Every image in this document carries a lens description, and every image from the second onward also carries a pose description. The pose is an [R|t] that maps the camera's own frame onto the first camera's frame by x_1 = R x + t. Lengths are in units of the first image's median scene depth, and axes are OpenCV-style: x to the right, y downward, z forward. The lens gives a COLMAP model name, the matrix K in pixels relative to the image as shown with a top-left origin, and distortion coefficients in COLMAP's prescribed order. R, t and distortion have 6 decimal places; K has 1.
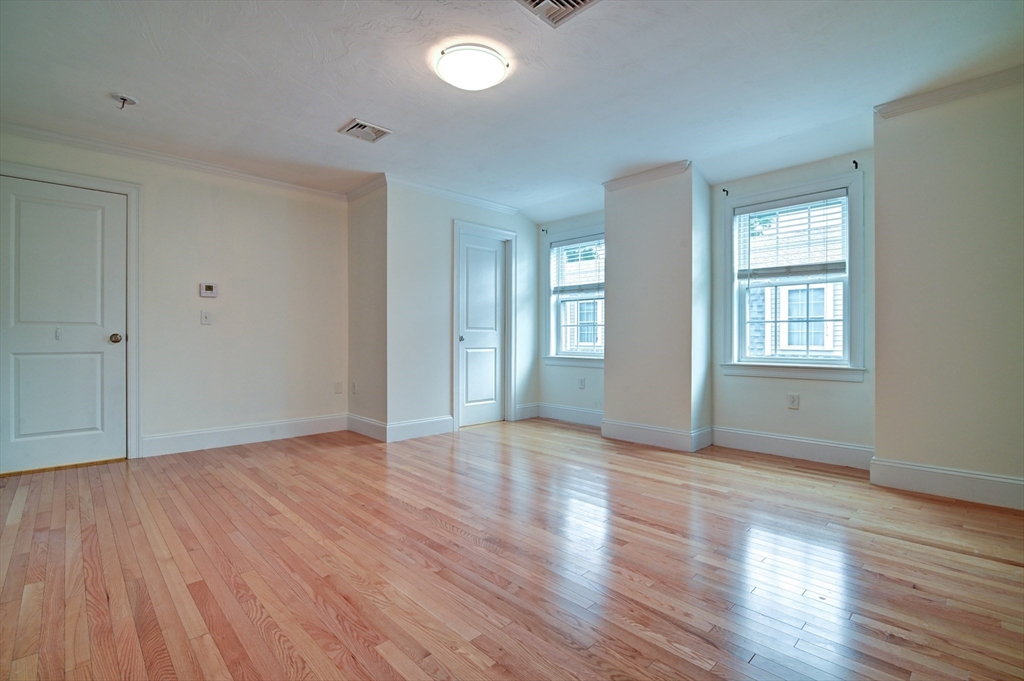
lens RADIAL K [[473.9, 0, 512.0], [0, 473.9, 340.5], [0, 0, 1]] dist [0.000115, -0.000122]
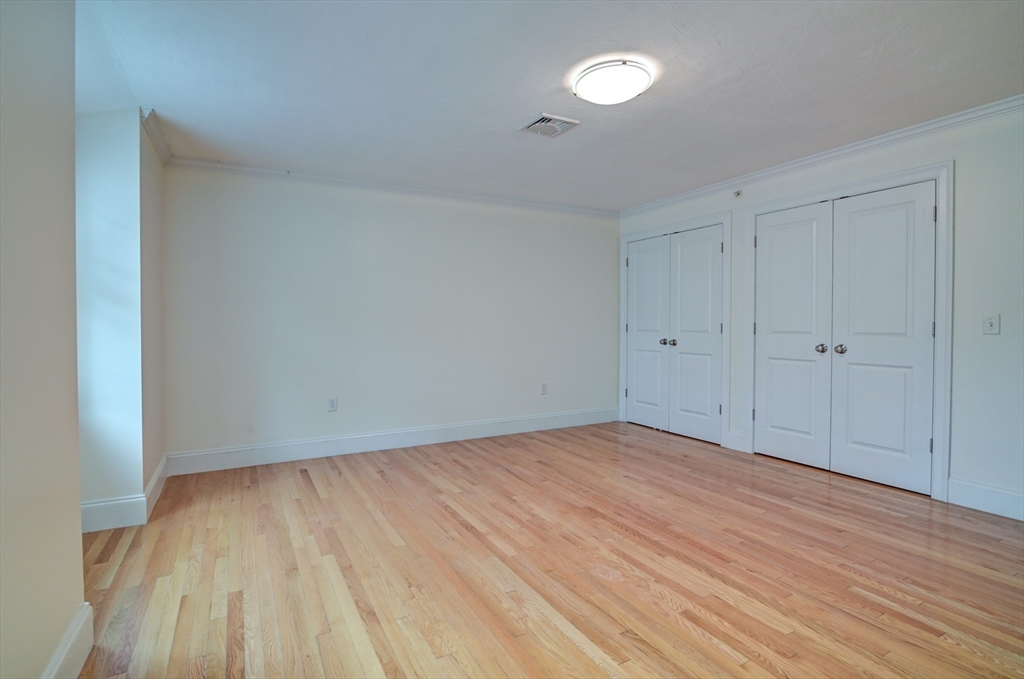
lens RADIAL K [[481.3, 0, 507.5], [0, 481.3, 320.5], [0, 0, 1]] dist [-0.030705, 0.000204]
pose [[-0.965580, 0.001523, 0.260101, -0.136999], [0.002282, 0.999994, 0.002615, -0.087970], [-0.260095, 0.003119, -0.965578, 1.997119]]
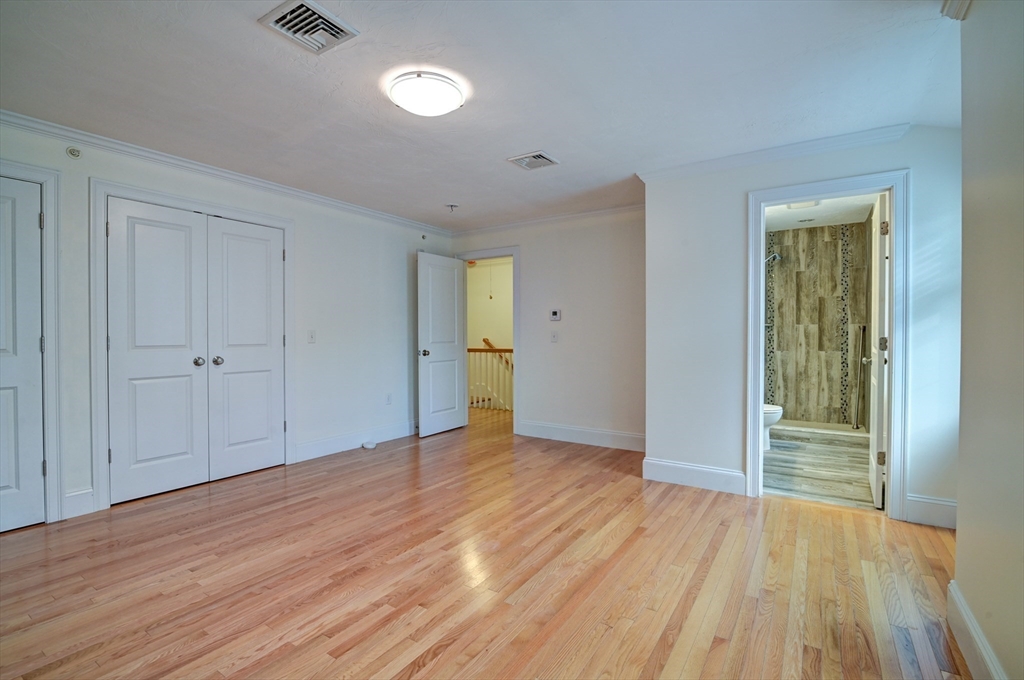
lens RADIAL K [[472.7, 0, 512.0], [0, 472.7, 340.0], [0, 0, 1]] dist [-0.017891, 0.000124]
pose [[0.217262, 0.009768, -0.976064, 0.893536], [-0.005180, 0.999947, 0.008854, -0.079237], [0.976100, 0.003132, 0.217301, 0.960371]]
